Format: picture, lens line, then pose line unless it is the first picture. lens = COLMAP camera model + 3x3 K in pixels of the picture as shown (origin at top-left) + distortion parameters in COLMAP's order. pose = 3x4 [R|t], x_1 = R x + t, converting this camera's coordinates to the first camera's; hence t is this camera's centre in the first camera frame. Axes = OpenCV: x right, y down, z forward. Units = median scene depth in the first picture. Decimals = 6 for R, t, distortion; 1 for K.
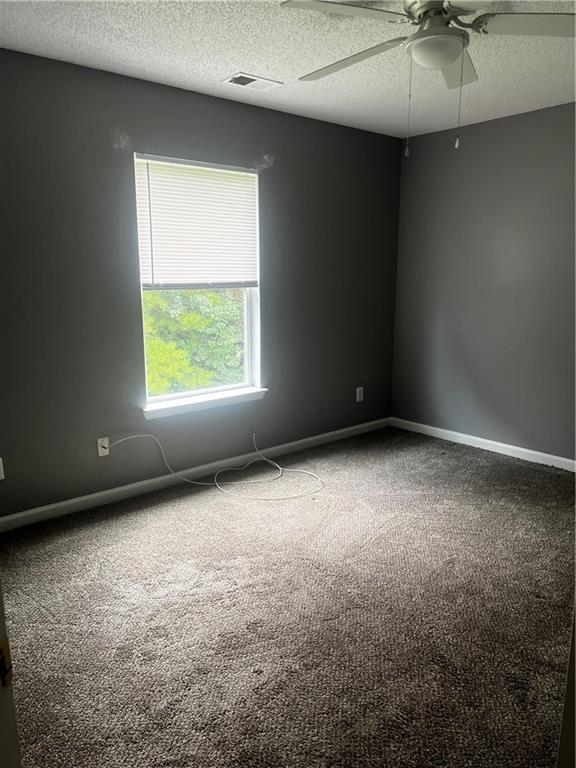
lens RADIAL K [[578.4, 0, 291.8], [0, 578.4, 385.8], [0, 0, 1]] dist [0.077320, -0.087543]
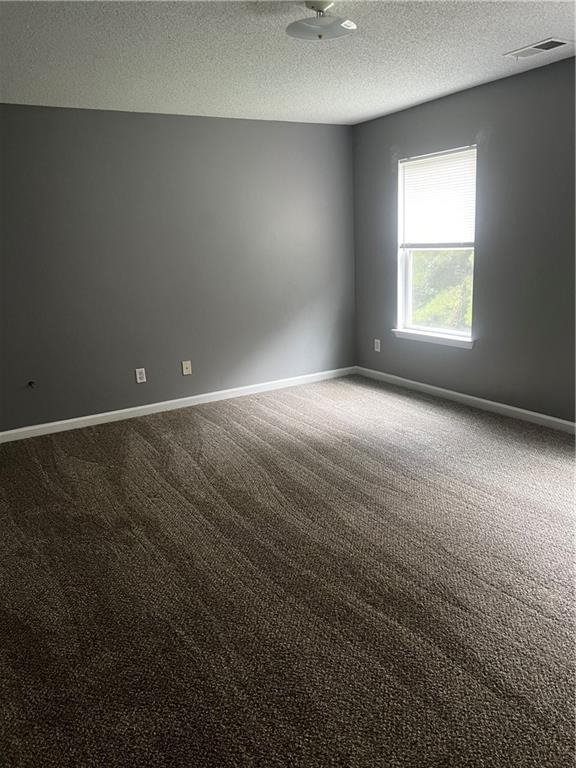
lens RADIAL K [[578.4, 0, 291.8], [0, 578.4, 385.8], [0, 0, 1]] dist [0.077320, -0.087543]
pose [[-0.167610, 0.231705, -0.958238, 1.183292], [-0.174752, 0.949613, 0.260187, -0.148411], [0.970242, 0.211064, -0.118673, 0.852023]]
